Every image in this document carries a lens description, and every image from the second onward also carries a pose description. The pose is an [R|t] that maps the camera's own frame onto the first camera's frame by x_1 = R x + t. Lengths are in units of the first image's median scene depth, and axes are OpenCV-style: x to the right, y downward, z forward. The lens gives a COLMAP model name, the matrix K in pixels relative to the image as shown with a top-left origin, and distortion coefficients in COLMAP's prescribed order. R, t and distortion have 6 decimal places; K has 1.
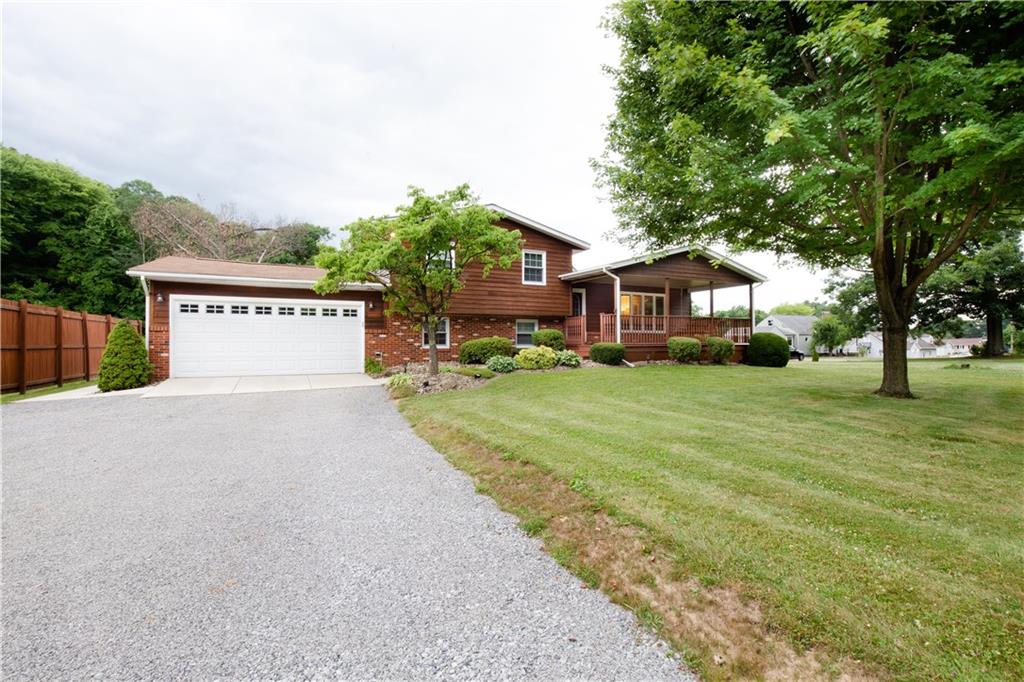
lens RADIAL K [[466.3, 0, 509.0], [0, 466.3, 343.5], [0, 0, 1]] dist [-0.007206, 0.000700]
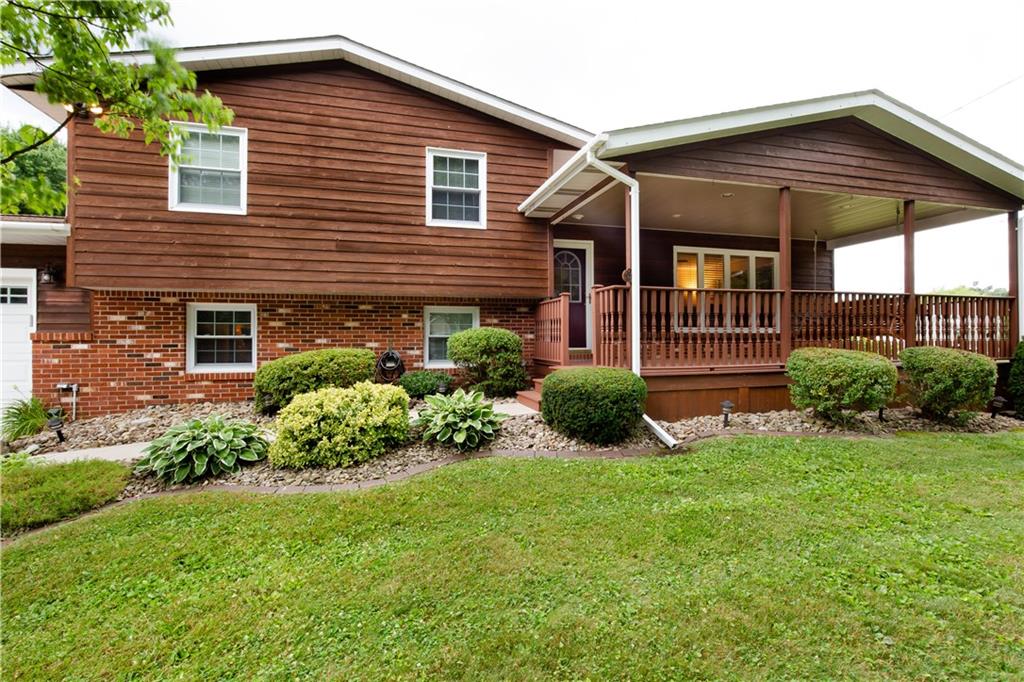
lens RADIAL K [[466.3, 0, 509.1], [0, 466.3, 344.0], [0, 0, 1]] dist [-0.007206, 0.000700]
pose [[0.981127, 0.000442, -0.193364, 0.206401], [0.002158, 0.999910, 0.013236, -0.023021], [0.193352, -0.013403, 0.981038, 0.628031]]
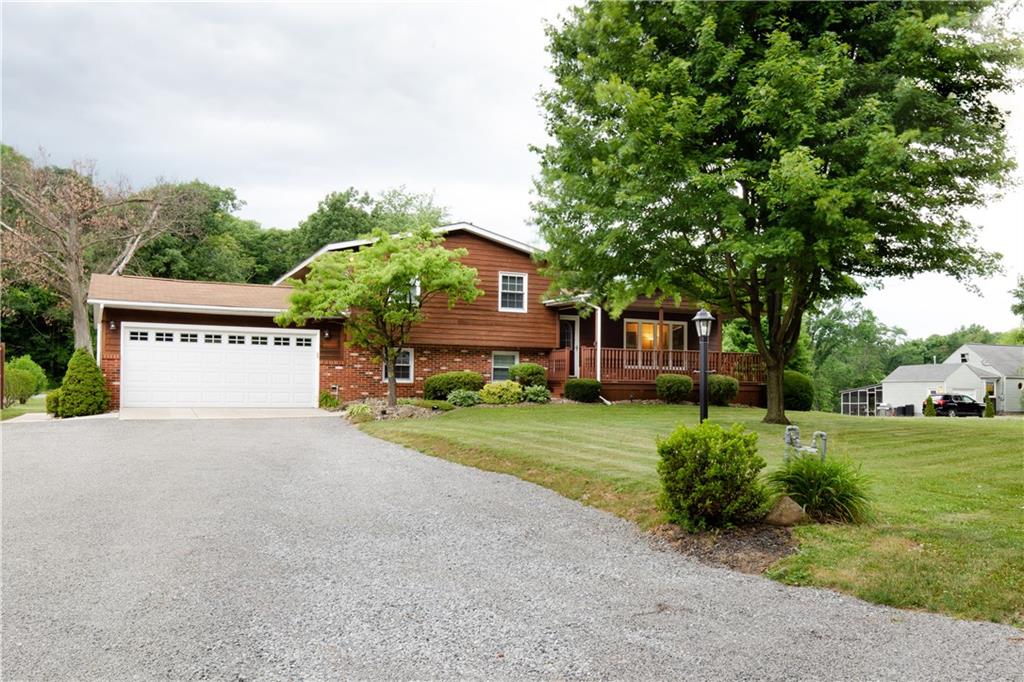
lens RADIAL K [[908.6, 0, 559.6], [0, 908.6, 367.9], [0, 0, 1]] dist [0.071009, 0.000528]
pose [[0.999899, 0.014174, -0.000603, 0.157767], [-0.014184, 0.999596, -0.024648, 0.021226], [0.000253, 0.024654, 0.999696, -0.763694]]
